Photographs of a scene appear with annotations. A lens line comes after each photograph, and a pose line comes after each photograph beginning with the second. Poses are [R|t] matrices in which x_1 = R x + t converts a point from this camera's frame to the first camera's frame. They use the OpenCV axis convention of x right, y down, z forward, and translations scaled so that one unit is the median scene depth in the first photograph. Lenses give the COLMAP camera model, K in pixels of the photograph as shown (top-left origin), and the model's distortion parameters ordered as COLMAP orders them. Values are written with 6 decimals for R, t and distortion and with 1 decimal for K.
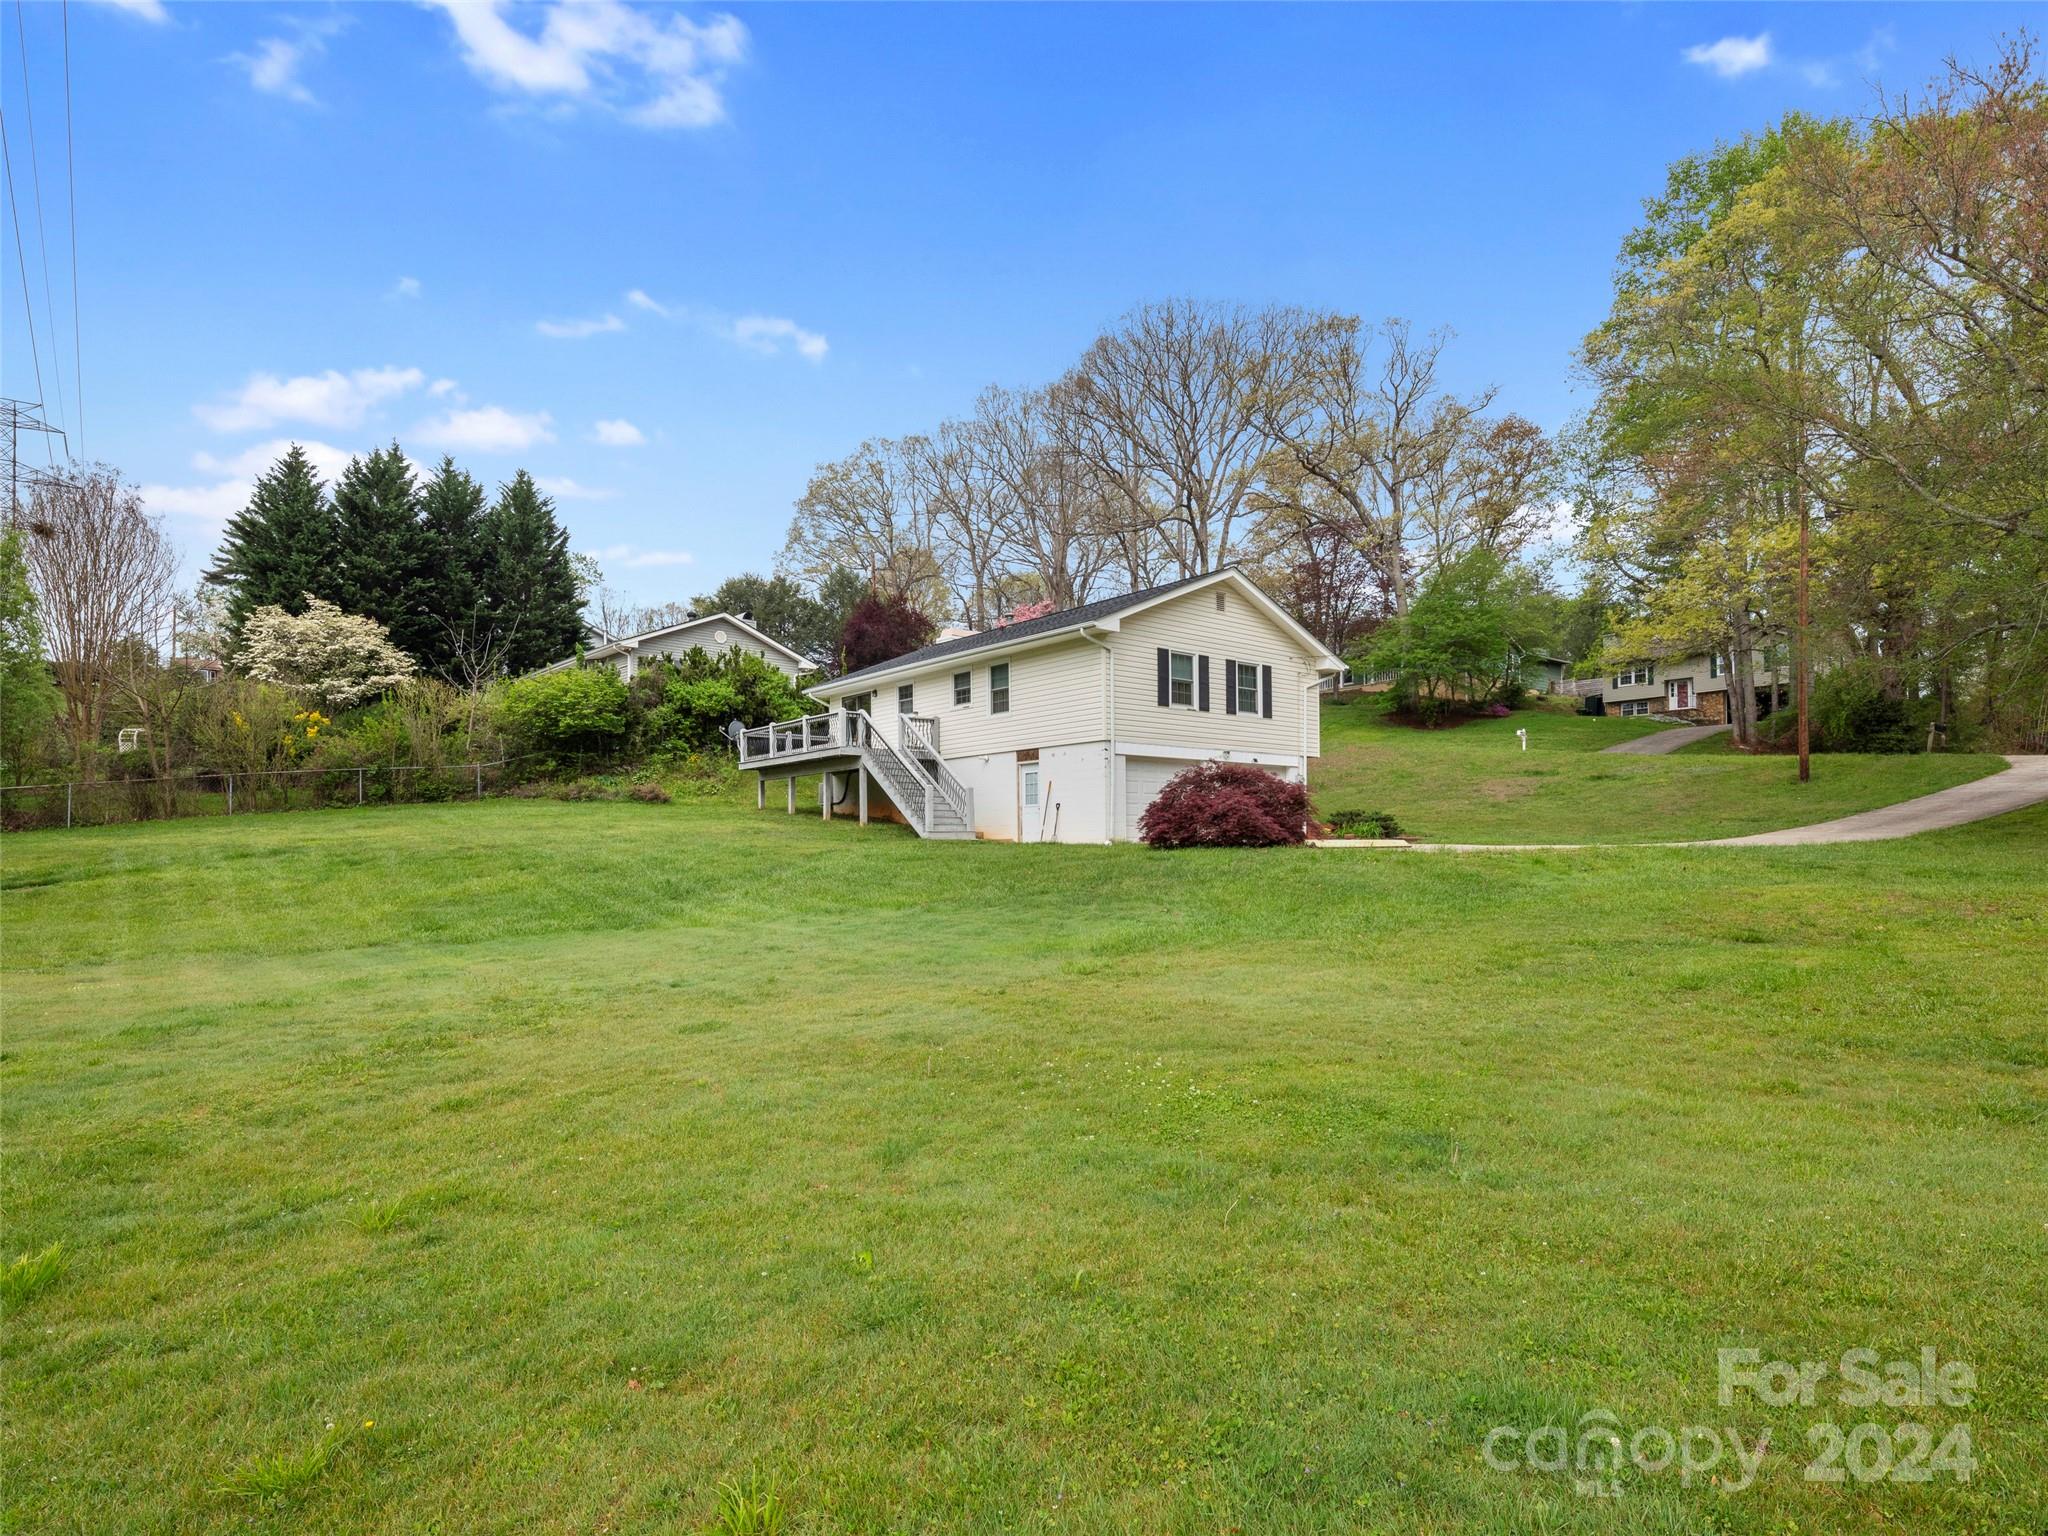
lens RADIAL K [[1138.5, 0, 1025.2], [0, 1138.5, 770.4], [0, 0, 1]] dist [0.006466, -0.004052]
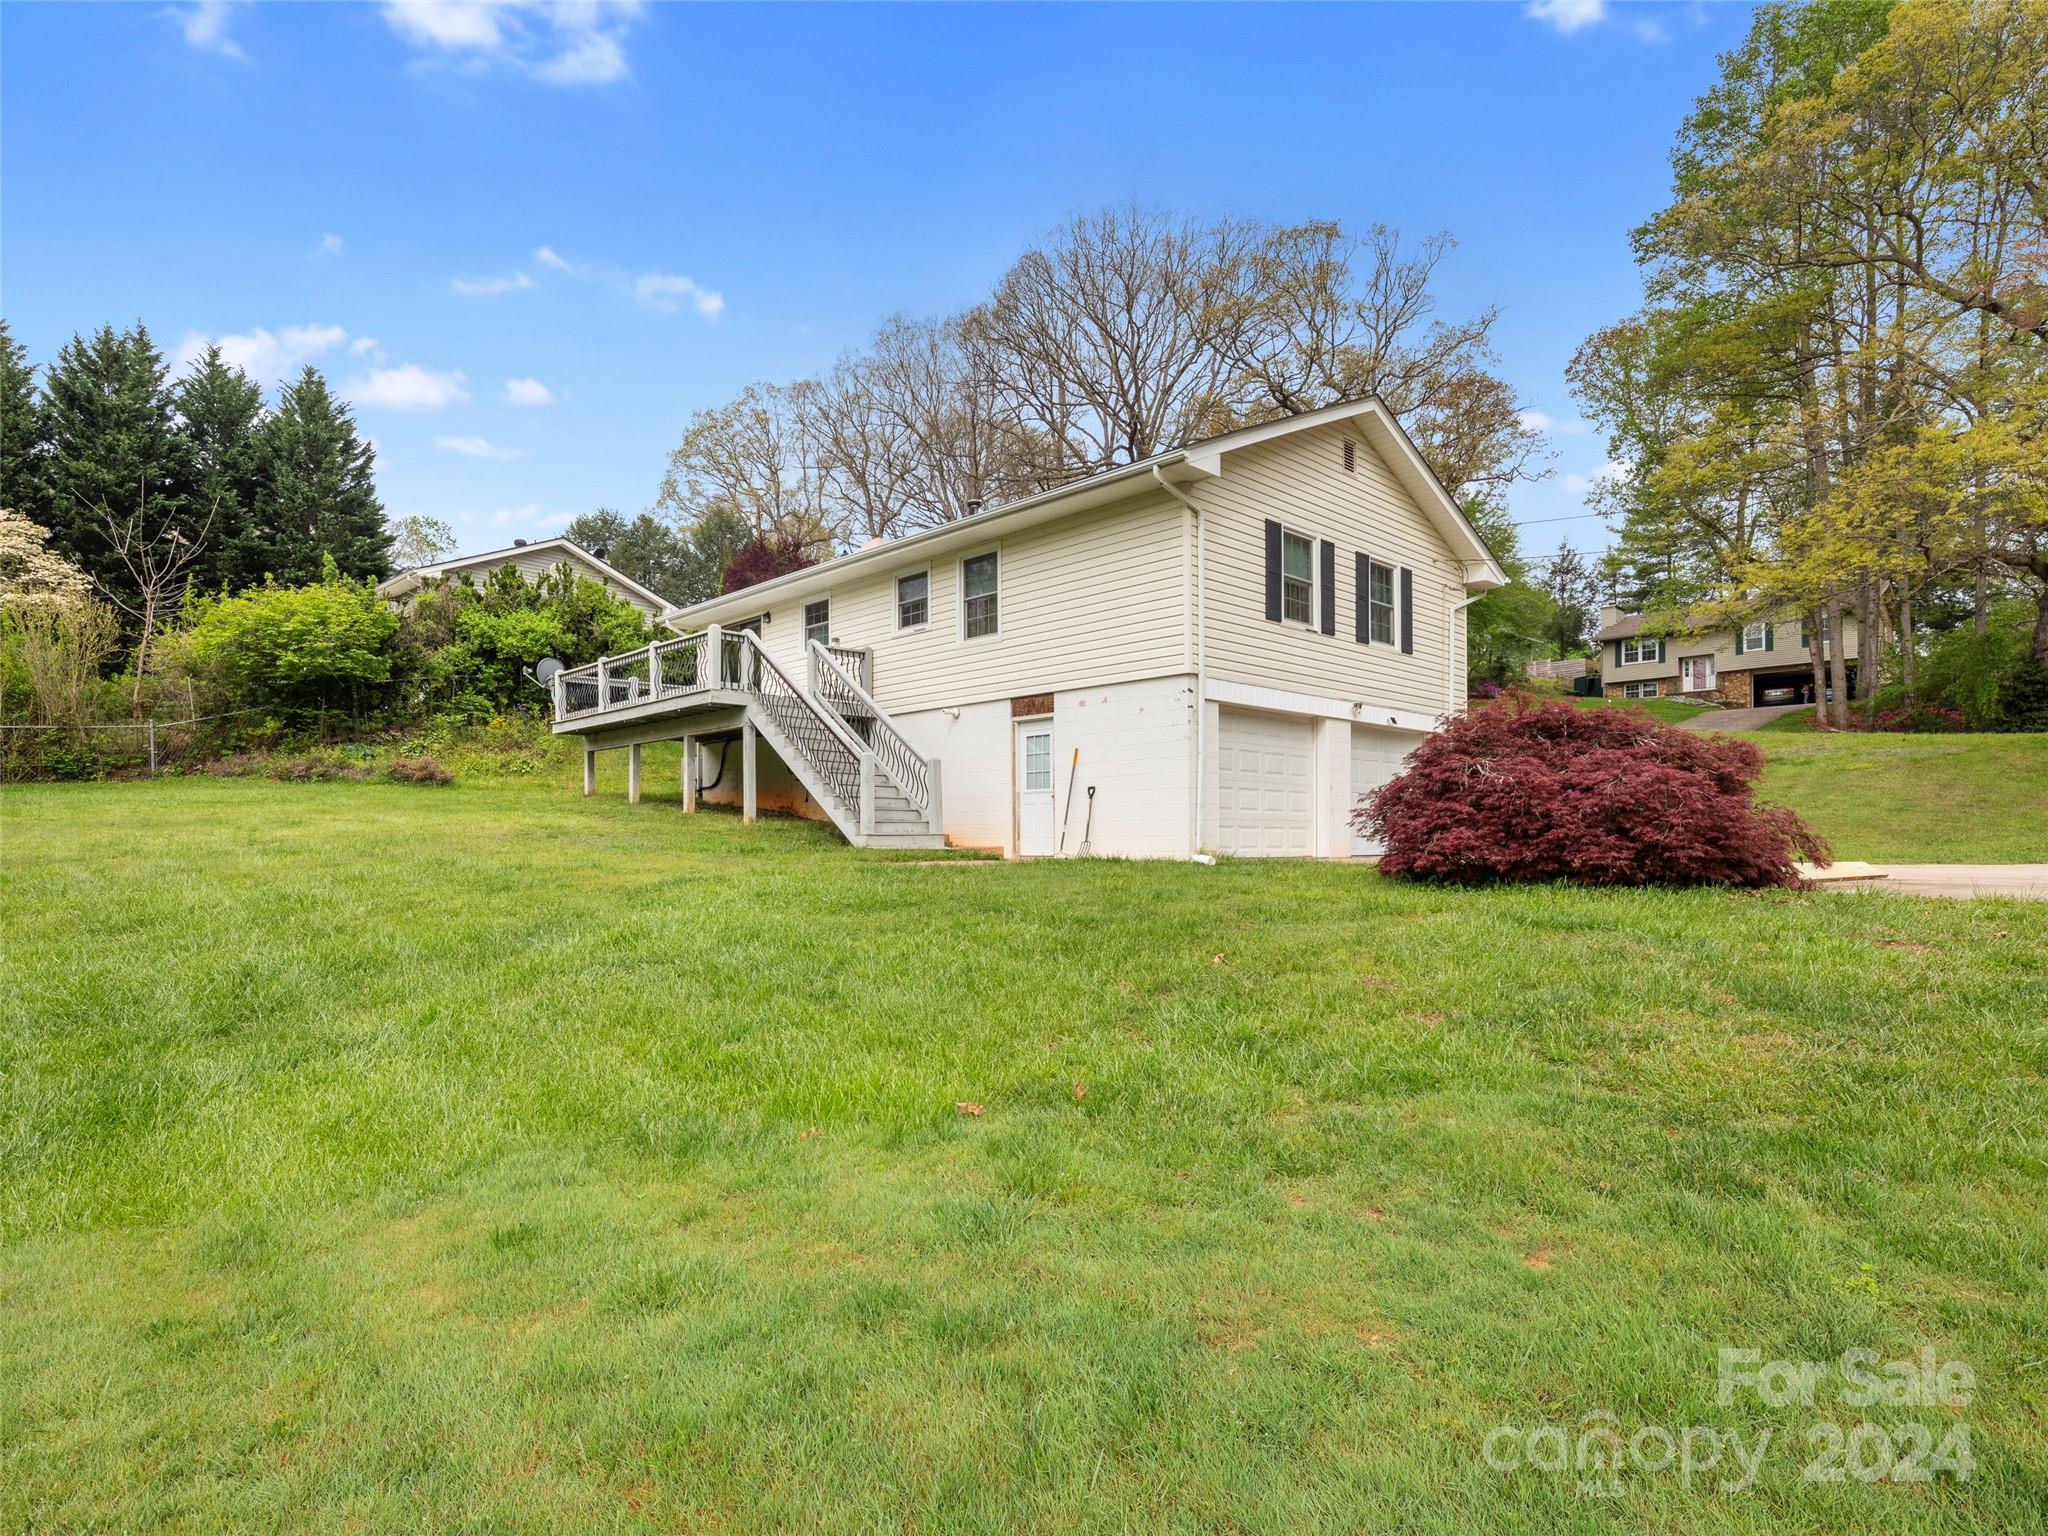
lens RADIAL K [[1138.5, 0, 977.8], [0, 1138.5, 784.9], [0, 0, 1]] dist [0.006466, -0.004052]
pose [[0.998072, 0.007705, 0.061581, -0.047083], [-0.008866, 0.999788, 0.018599, 0.013010], [-0.061424, -0.019110, 0.997929, 0.314069]]
